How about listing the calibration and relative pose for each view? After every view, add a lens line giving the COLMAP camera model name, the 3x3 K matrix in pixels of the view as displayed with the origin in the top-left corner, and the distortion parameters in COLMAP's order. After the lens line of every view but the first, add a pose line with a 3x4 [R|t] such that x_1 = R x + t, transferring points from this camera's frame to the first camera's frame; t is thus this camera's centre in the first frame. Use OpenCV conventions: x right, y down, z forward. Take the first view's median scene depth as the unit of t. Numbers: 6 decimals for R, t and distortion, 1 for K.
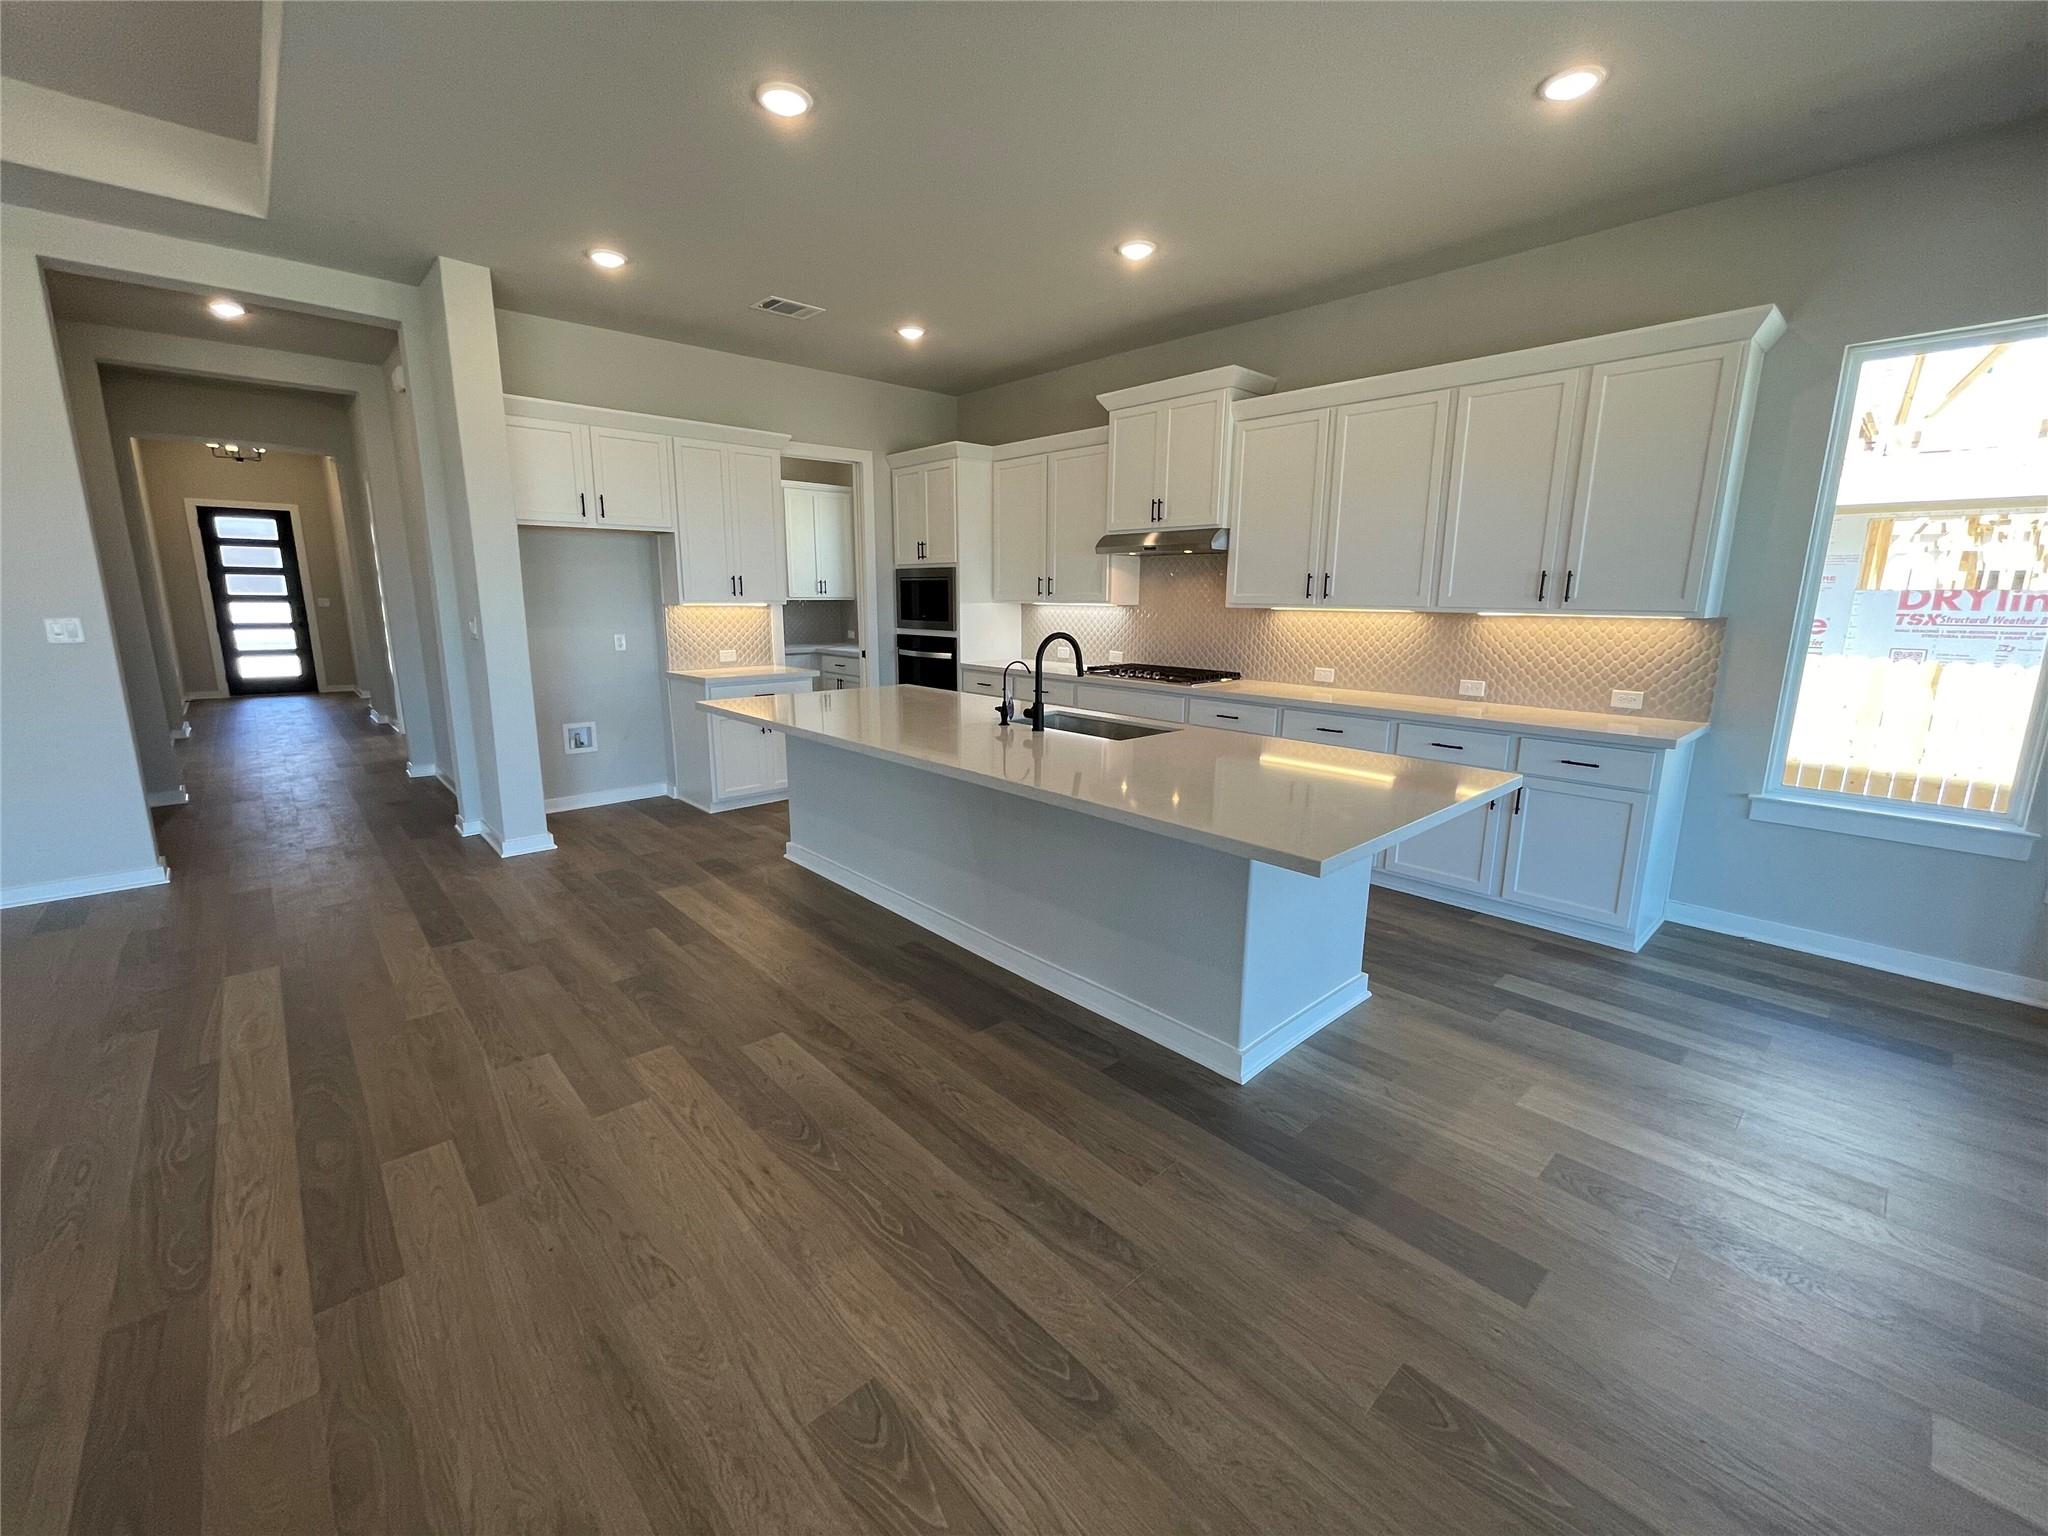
lens RADIAL K [[835.7, 0, 1012.3], [0, 835.7, 764.4], [0, 0, 1]] dist [-0.003315, 0.001146]
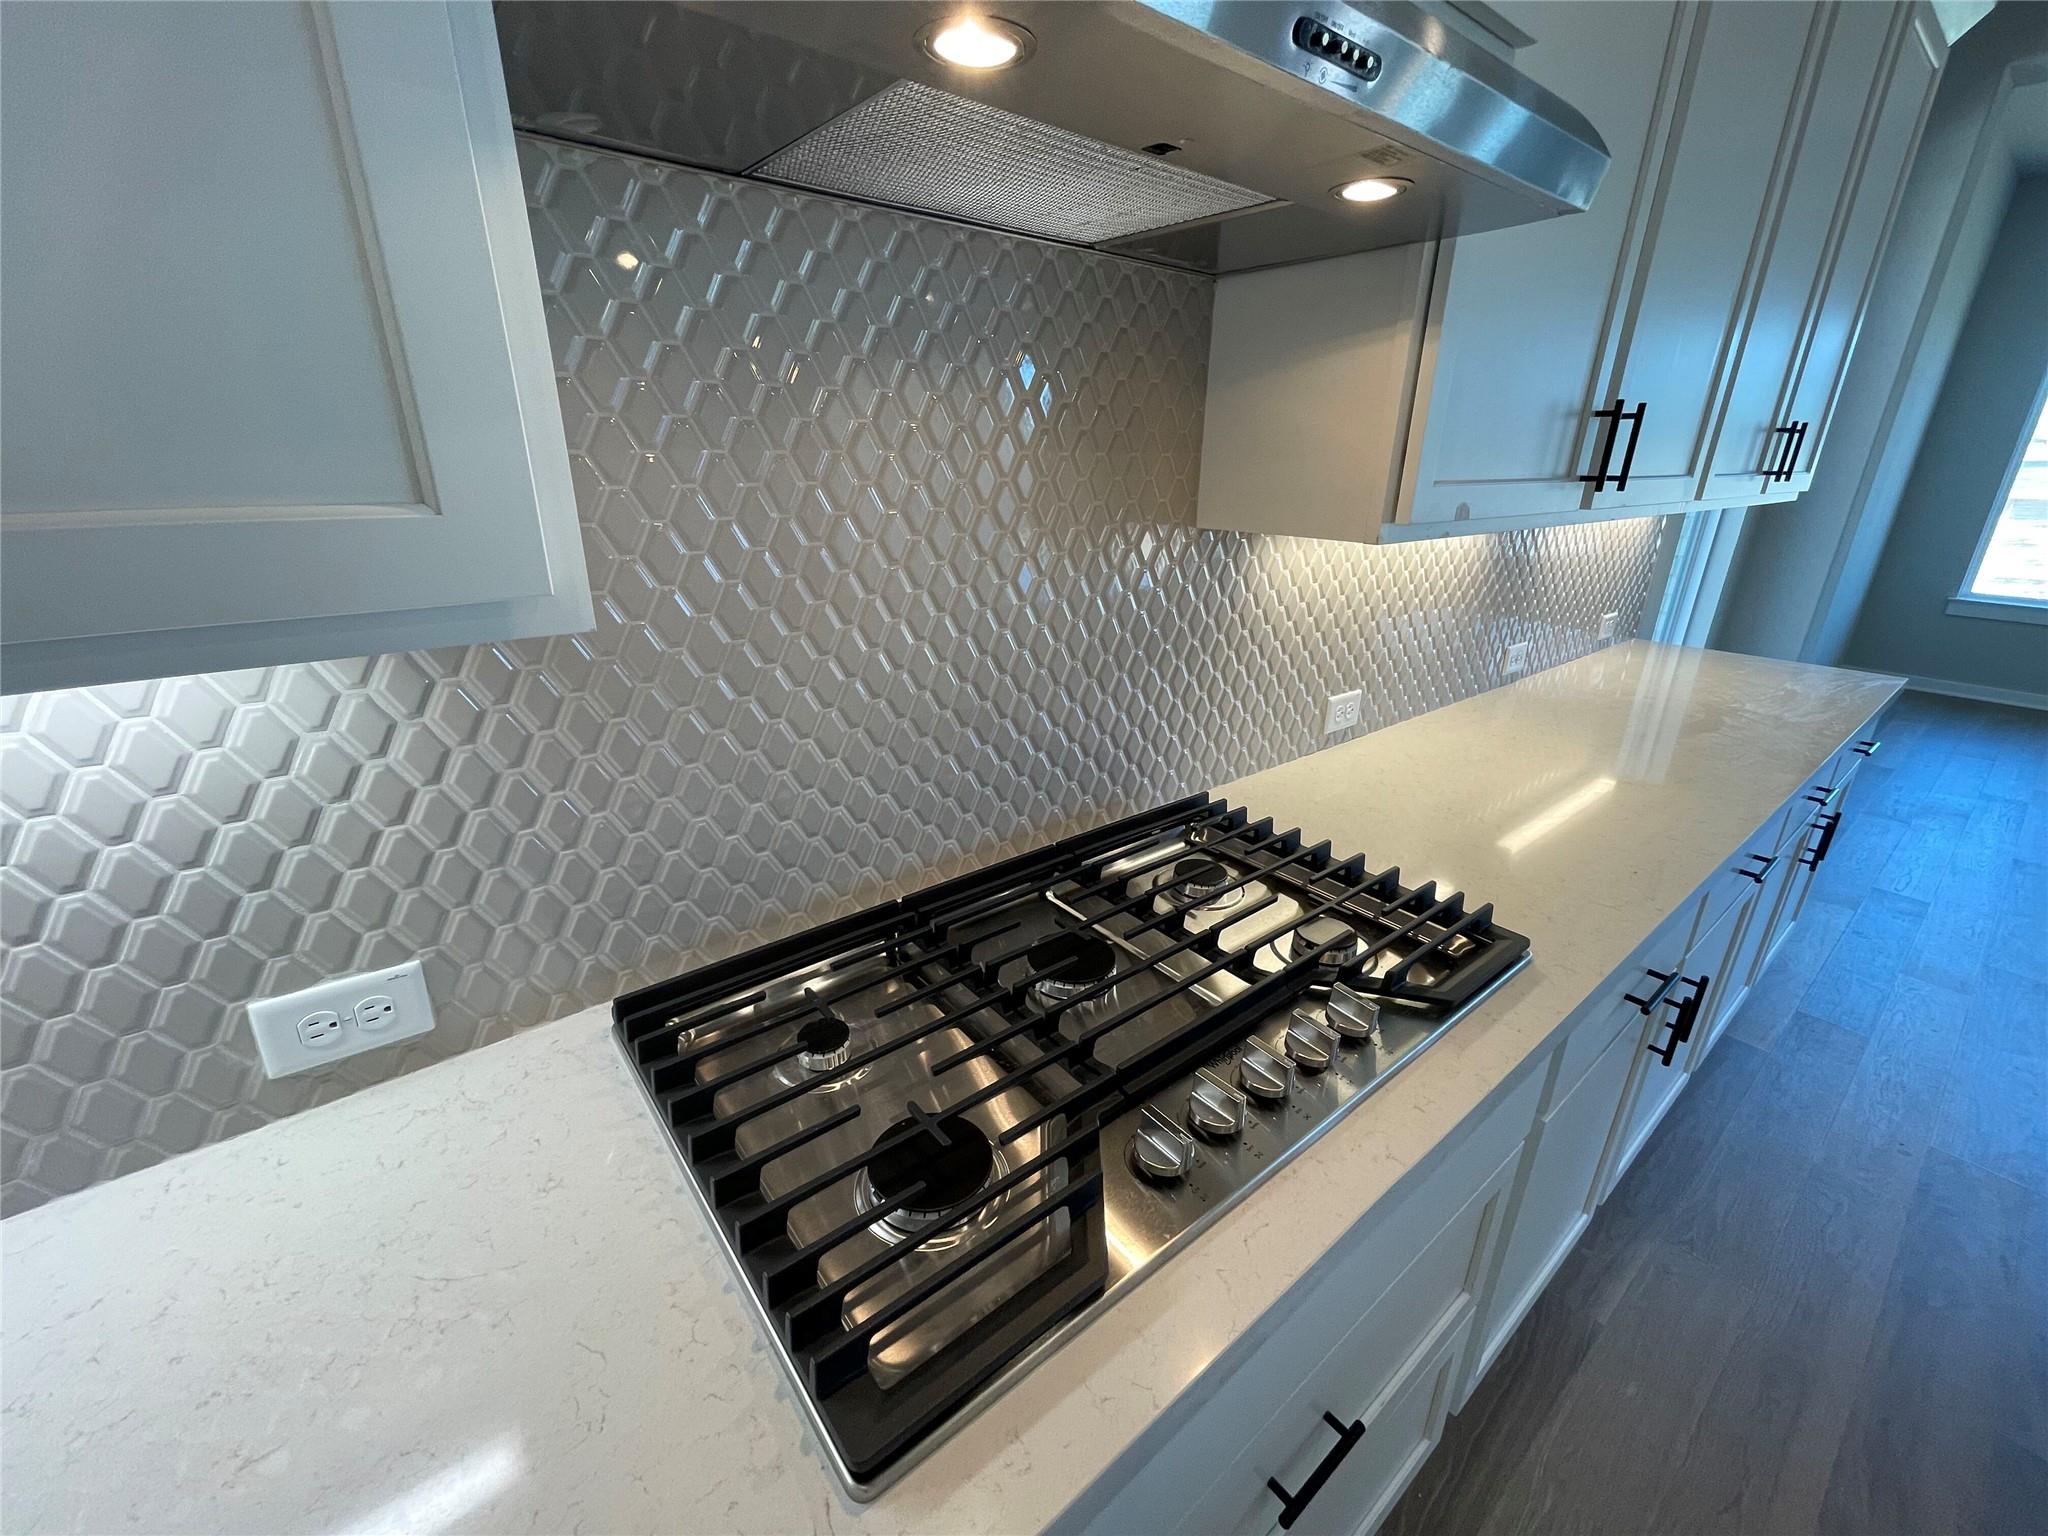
lens RADIAL K [[835.7, 0, 1032.0], [0, 835.7, 765.5], [0, 0, 1]] dist [-0.003315, 0.001146]
pose [[0.063227, -0.366260, 0.928362, 0.032709], [0.186964, 0.918101, 0.349478, -0.209397], [-0.980330, 0.151474, 0.126526, 0.983491]]
